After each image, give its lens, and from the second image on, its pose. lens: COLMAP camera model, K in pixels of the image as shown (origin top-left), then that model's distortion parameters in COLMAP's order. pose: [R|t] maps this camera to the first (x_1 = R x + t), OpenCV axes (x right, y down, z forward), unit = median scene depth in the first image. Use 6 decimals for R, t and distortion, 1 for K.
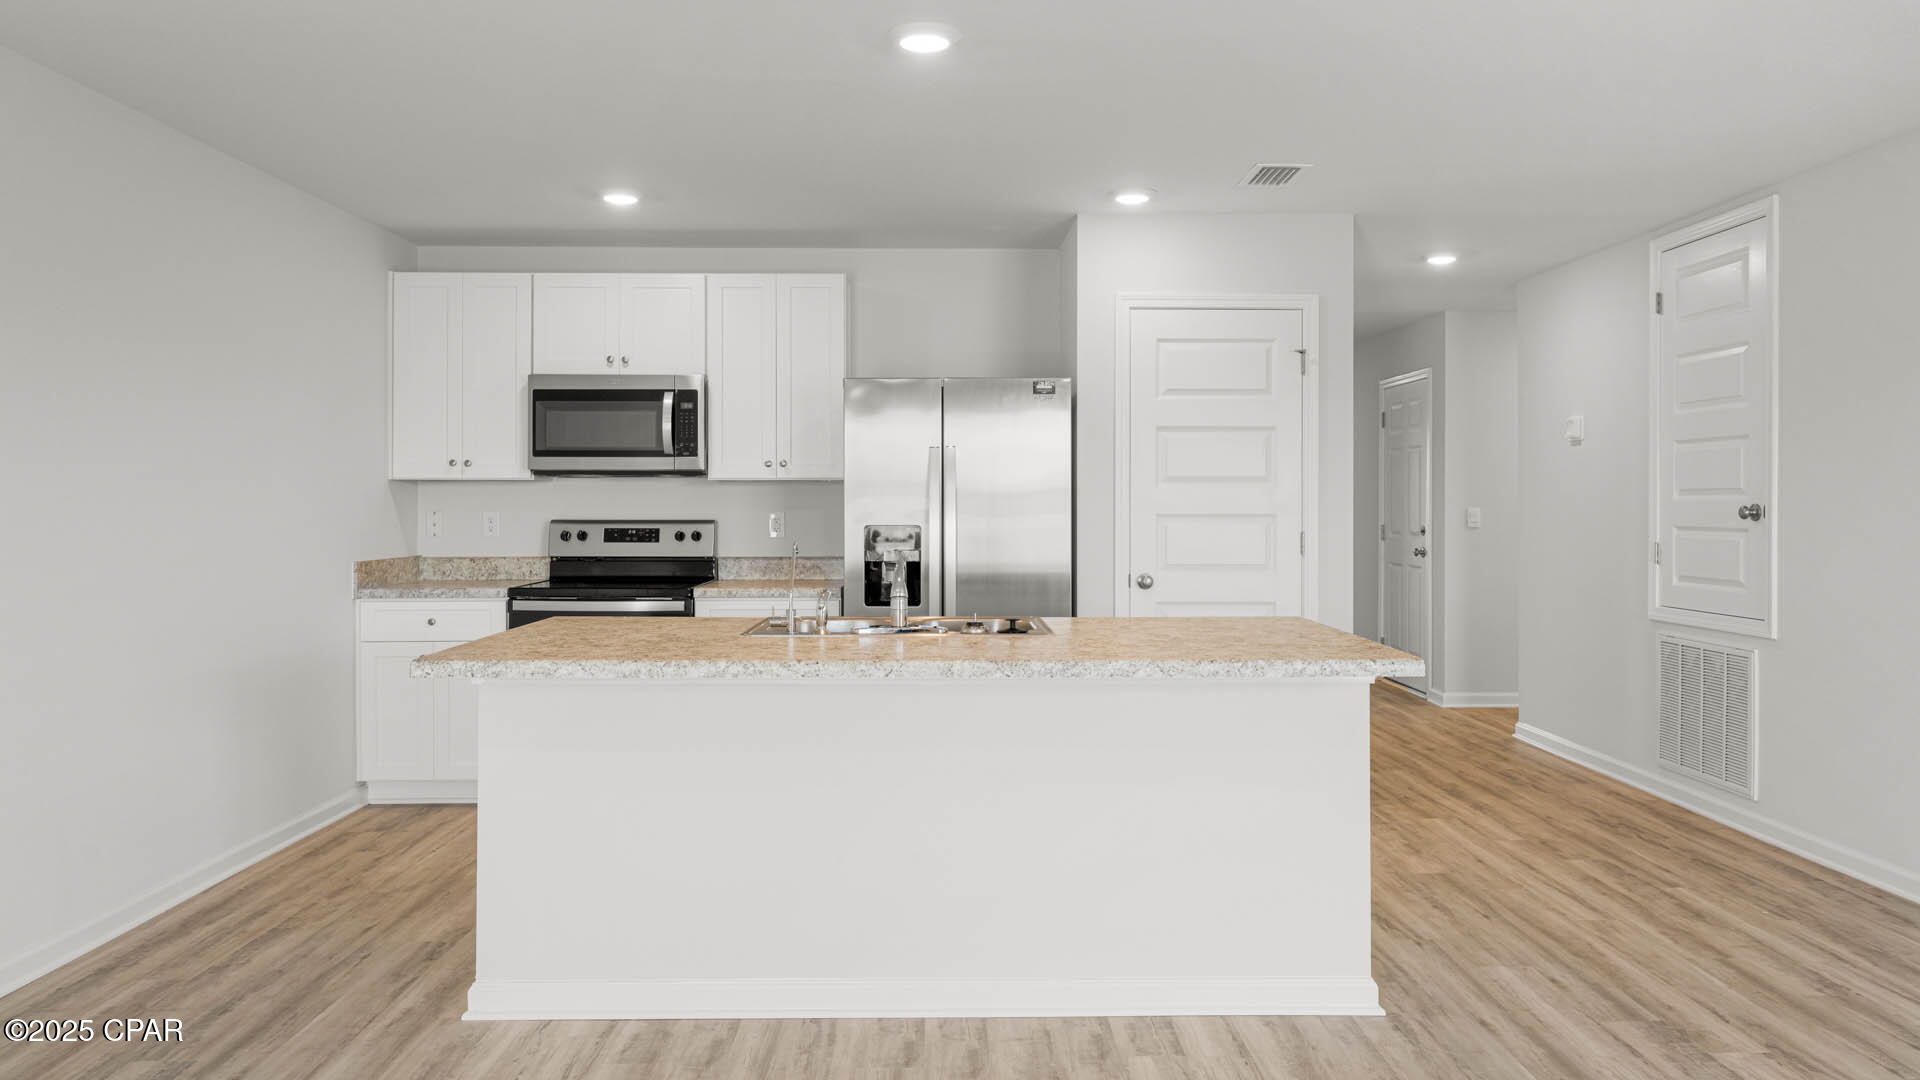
lens RADIAL K [[1278.0, 0, 962.0], [0, 1278.0, 503.7], [0, 0, 1]] dist [-0.001168, 0.002111]
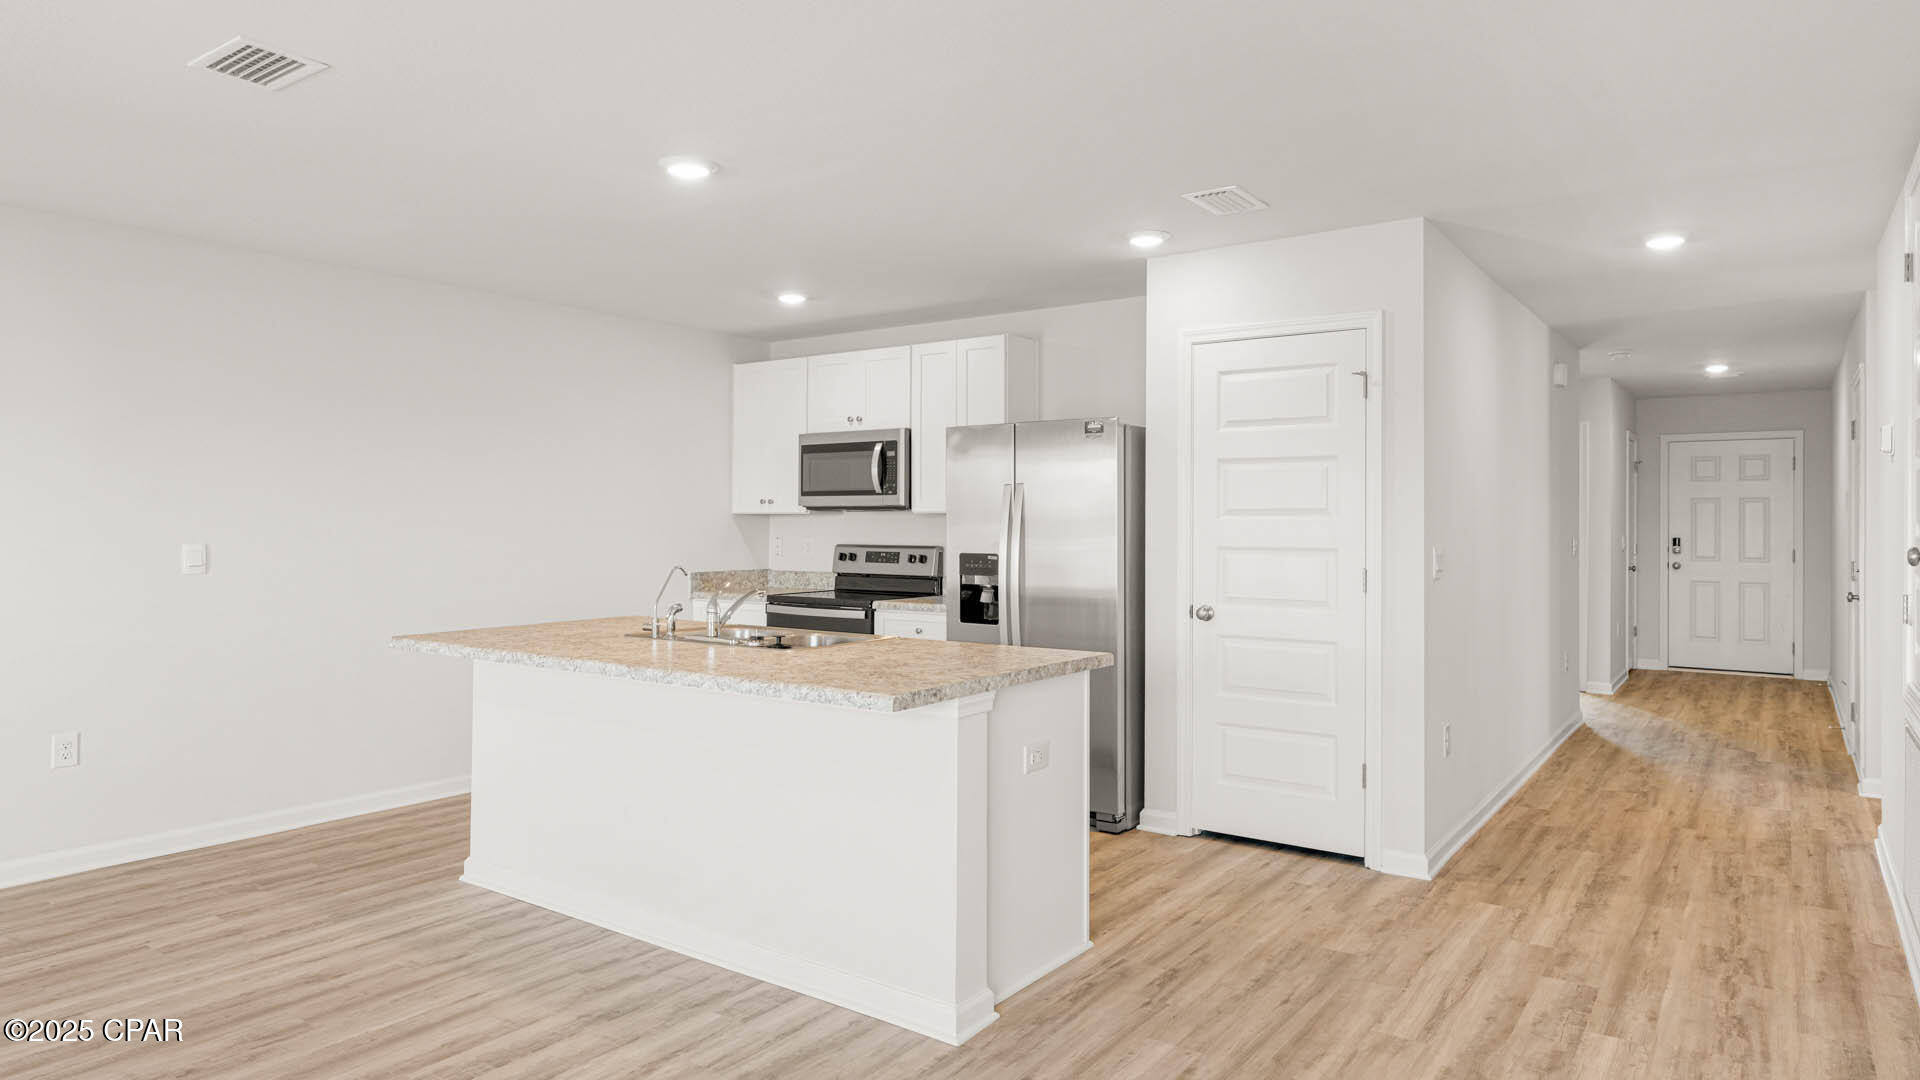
lens RADIAL K [[1141.2, 0, 961.3], [0, 1141.2, 515.0], [0, 0, 1]] dist [0.003270, 0.000533]
pose [[0.803376, -0.002671, -0.595466, 0.529757], [-0.002588, 0.999965, -0.007976, -0.009115], [0.595467, 0.007949, 0.803341, 0.162210]]
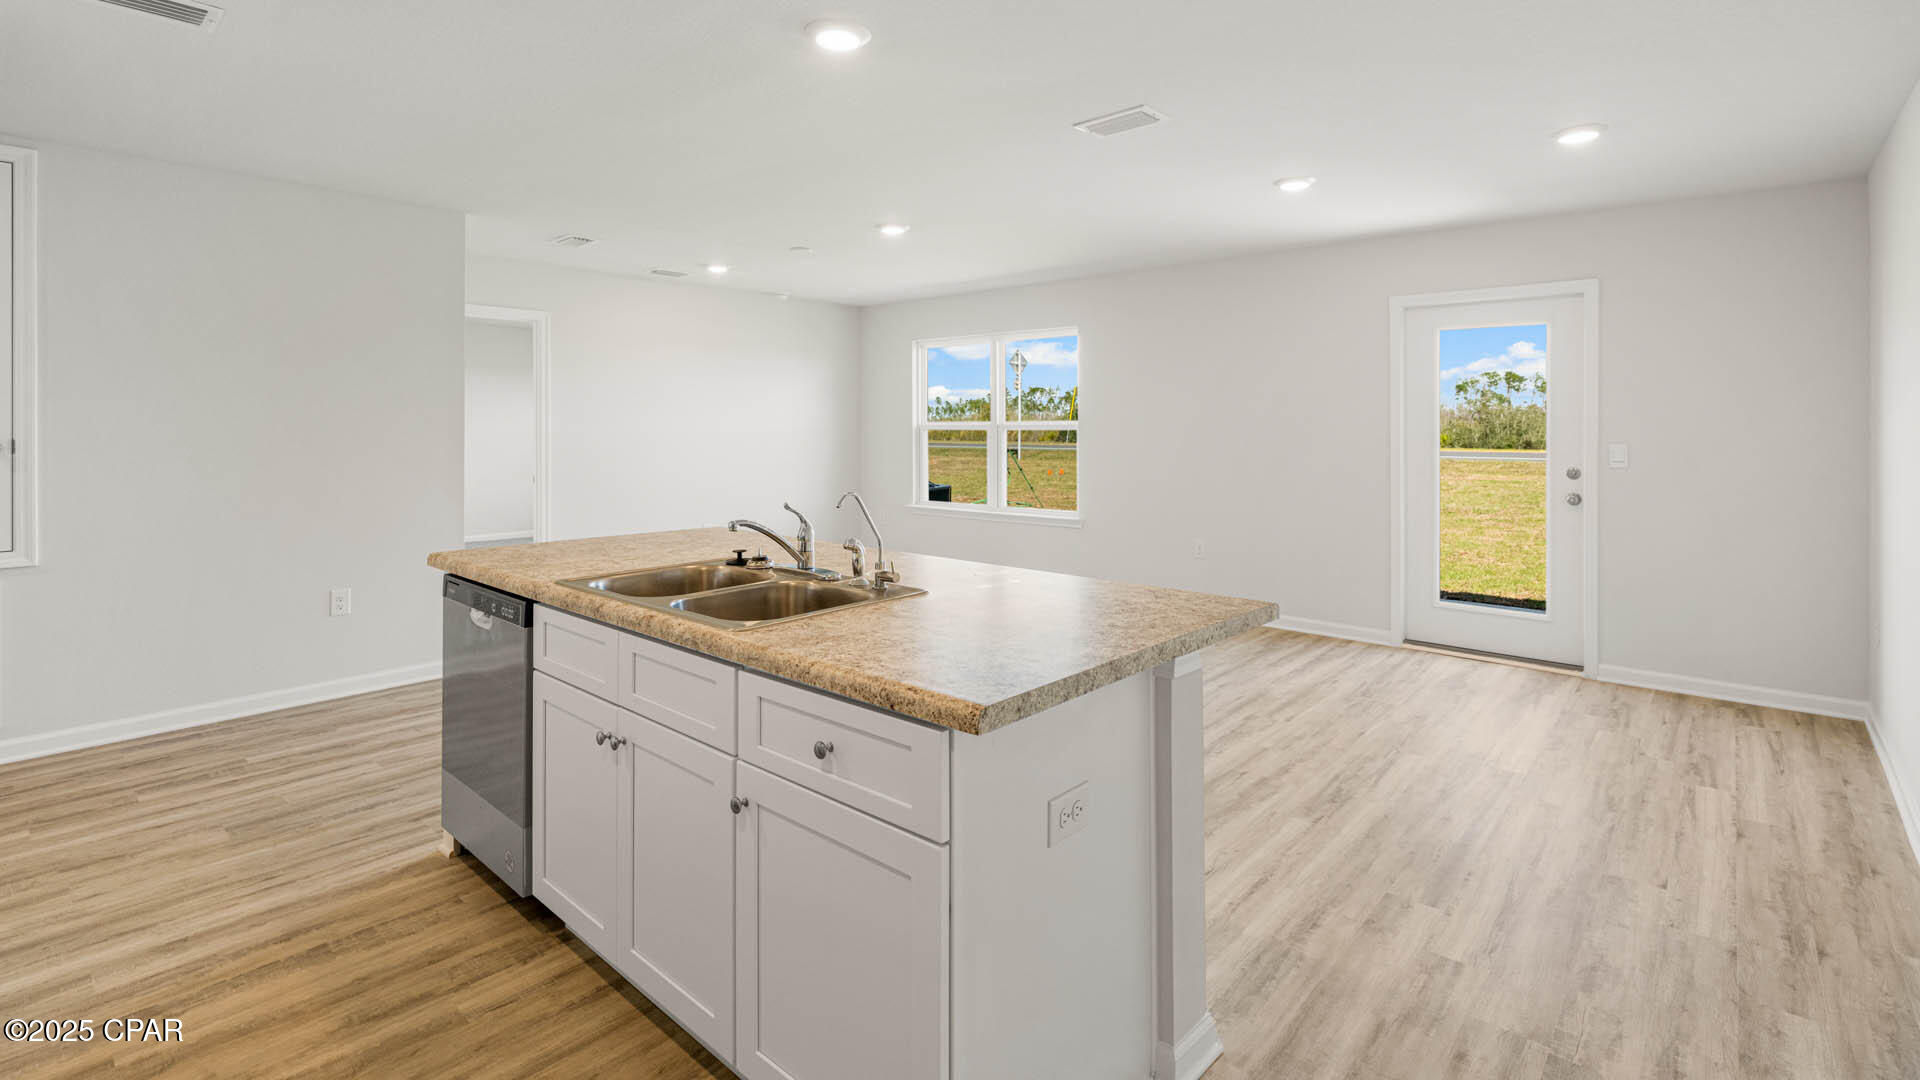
lens RADIAL K [[880.8, 0, 963.8], [0, 880.8, 423.5], [0, 0, 1]] dist [0.003313, 0.000693]
pose [[-0.740457, 0.001006, 0.672103, -0.397385], [-0.000791, 0.999997, -0.002368, -0.010590], [-0.672103, -0.002285, -0.740454, 0.936146]]
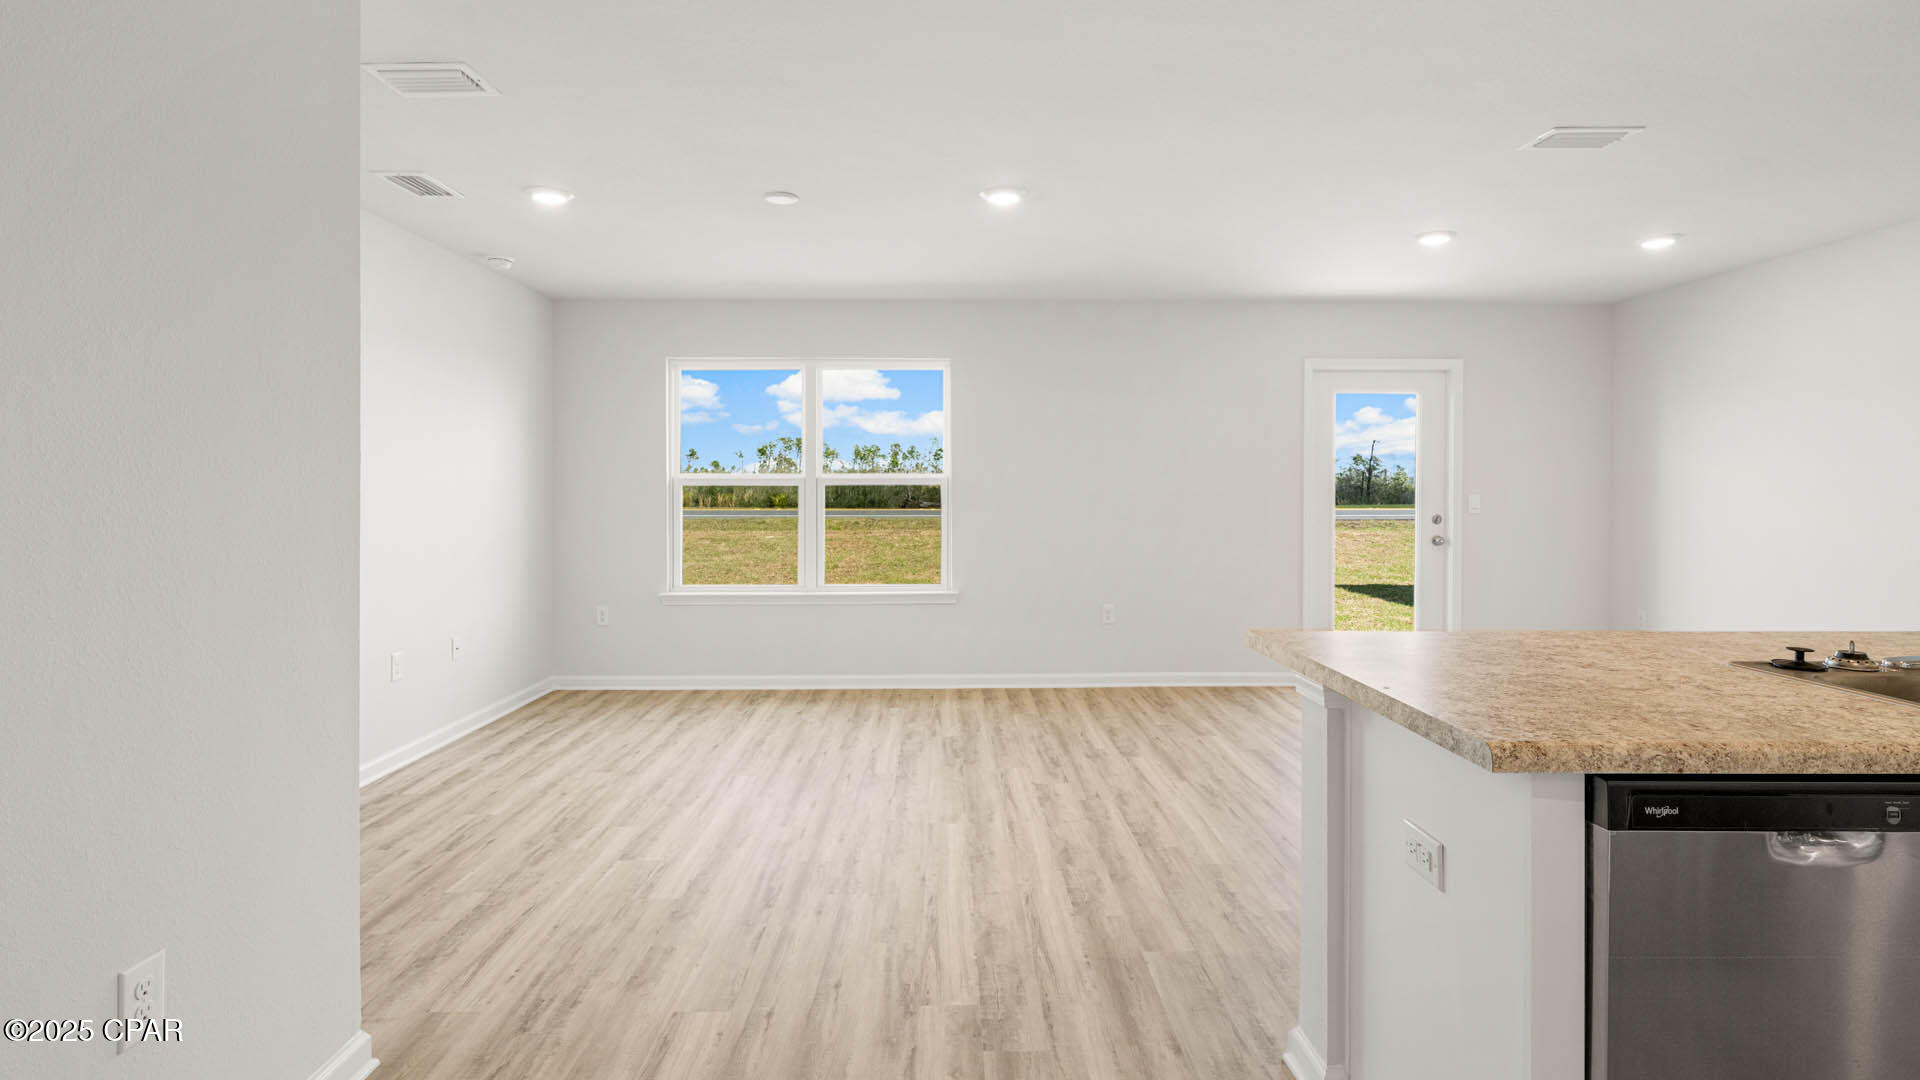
lens RADIAL K [[935.2, 0, 969.3], [0, 935.2, 492.7], [0, 0, 1]] dist [0.003633, -0.000404]
pose [[-0.999970, -0.000942, -0.007648, 0.337214], [-0.000981, 0.999987, 0.005034, -0.000057], [0.007643, 0.005041, -0.999958, 1.000956]]
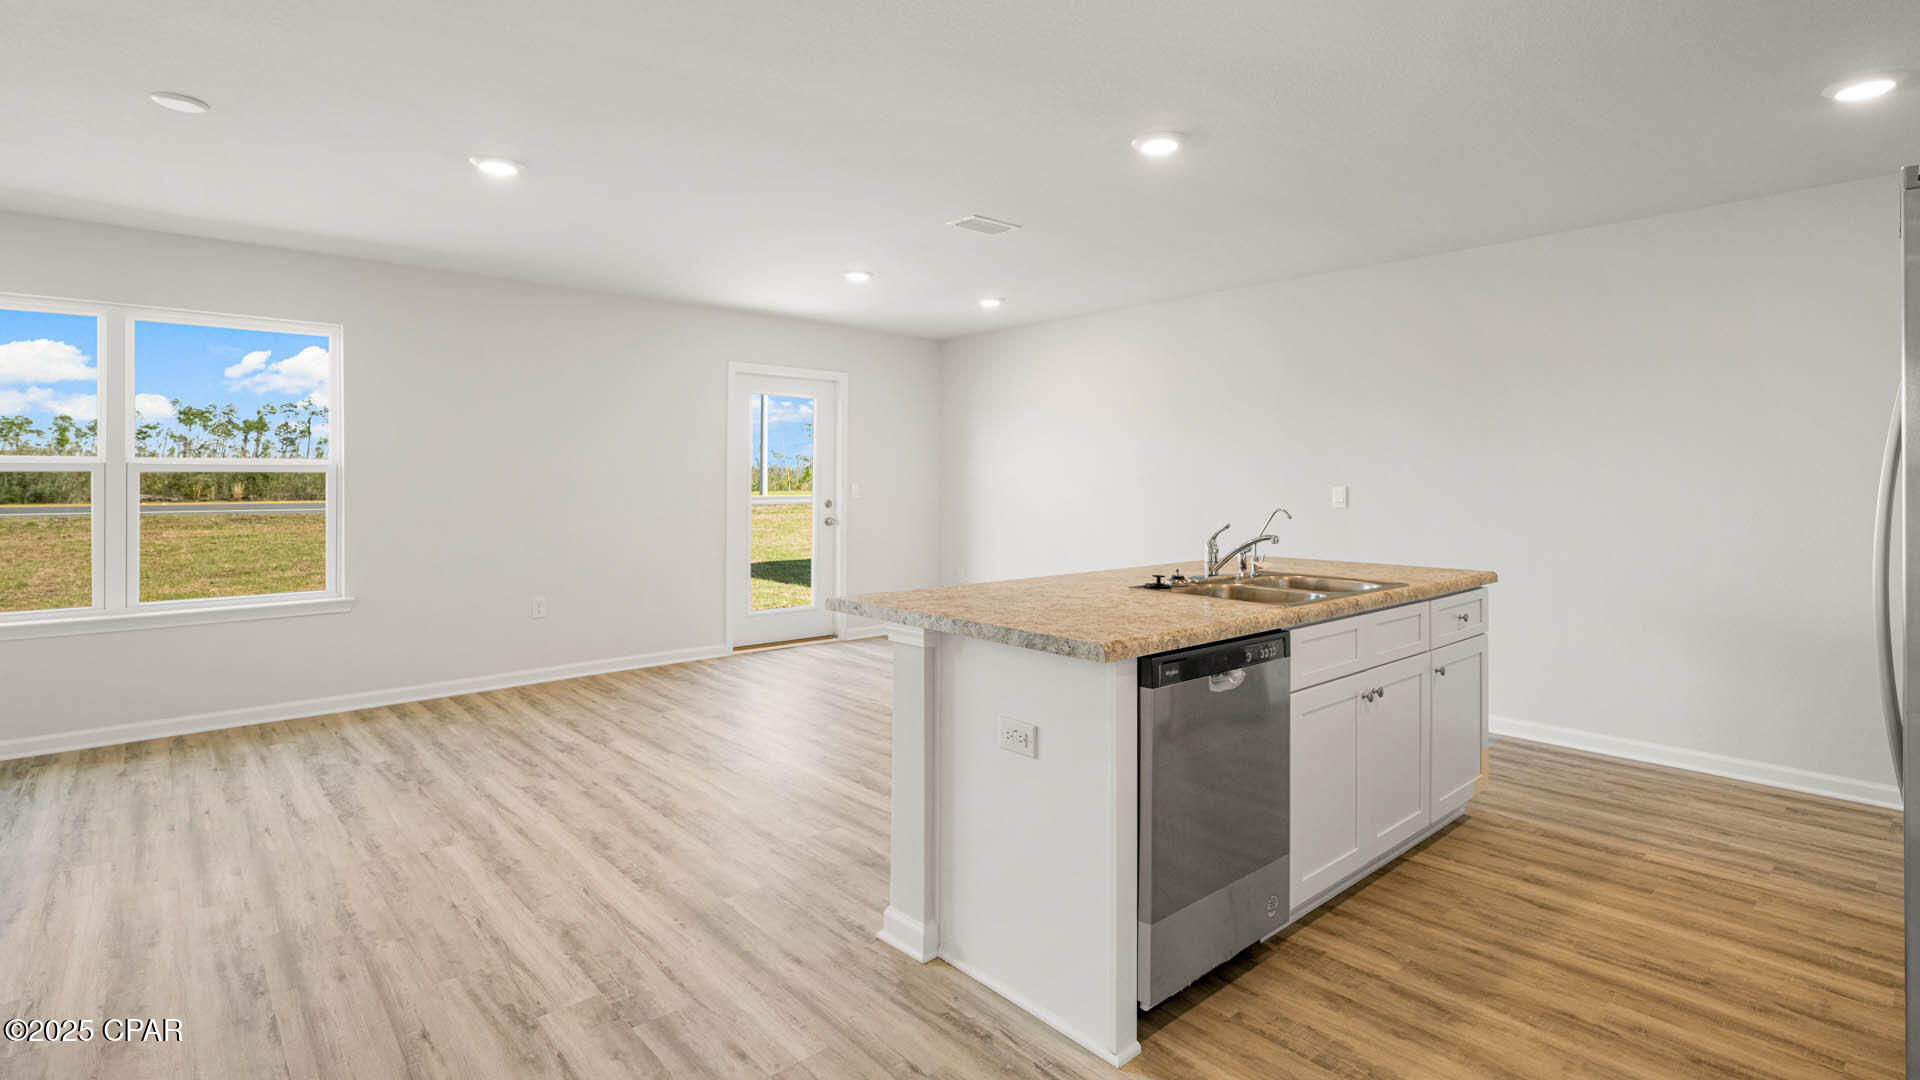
lens RADIAL K [[899.7, 0, 966.1], [0, 899.7, 479.6], [0, 0, 1]] dist [0.002683, -0.000248]
pose [[-0.753357, -0.001781, -0.657609, 0.478209], [-0.003229, 0.999994, 0.000990, 0.000140], [0.657604, 0.002869, -0.753358, 0.993648]]
